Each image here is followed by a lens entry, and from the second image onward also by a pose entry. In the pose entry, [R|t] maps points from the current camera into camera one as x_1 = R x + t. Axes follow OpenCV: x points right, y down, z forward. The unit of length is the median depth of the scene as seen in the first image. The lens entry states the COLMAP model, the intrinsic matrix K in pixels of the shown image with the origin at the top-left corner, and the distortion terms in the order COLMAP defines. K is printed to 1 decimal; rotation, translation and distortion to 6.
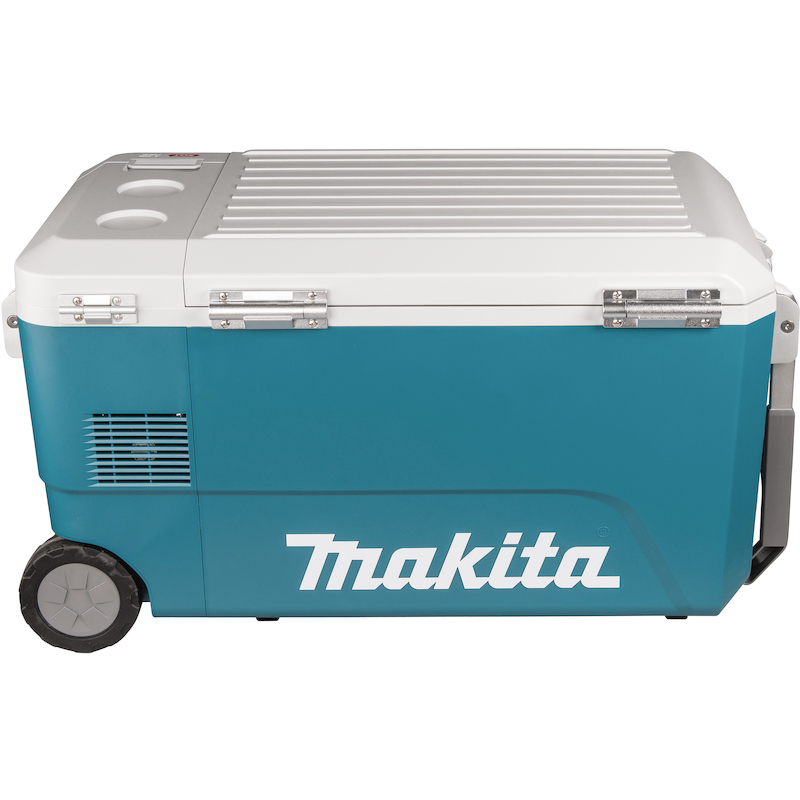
lens RADIAL K [[1983.9, 0, 400.0], [0, 1983.9, 400.0], [0, 0, 1]] dist [-0.061589, 0.232475]
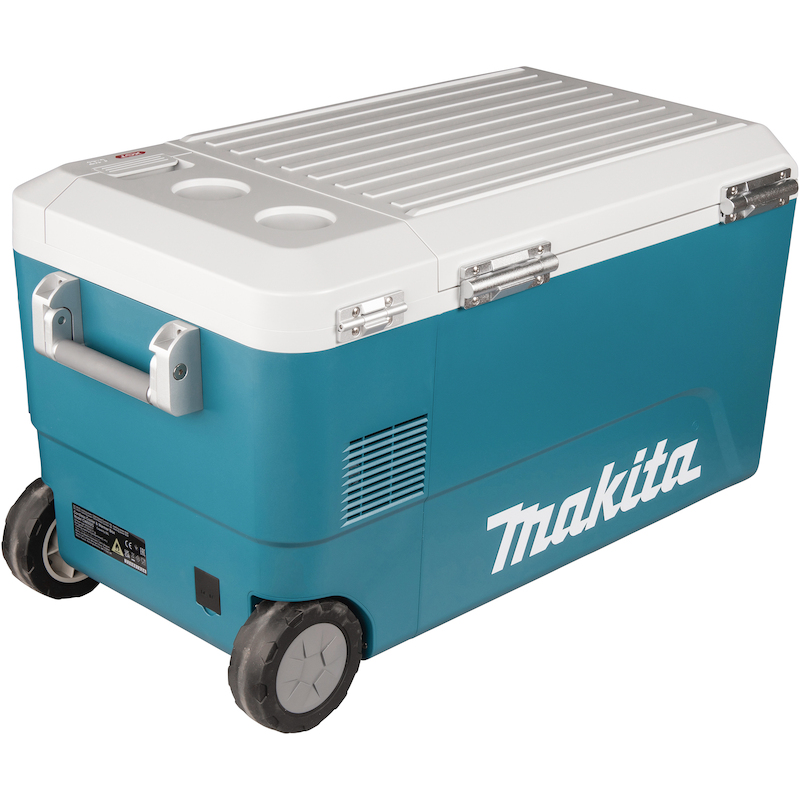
lens RADIAL K [[1983.9, 0, 400.0], [0, 1983.9, 400.0], [0, 0, 1]] dist [-0.061589, 0.232475]
pose [[0.688949, -0.249088, 0.680665, -0.706131], [0.249284, 0.963235, 0.100177, -0.089406], [-0.680593, 0.100662, 0.725714, 0.344836]]
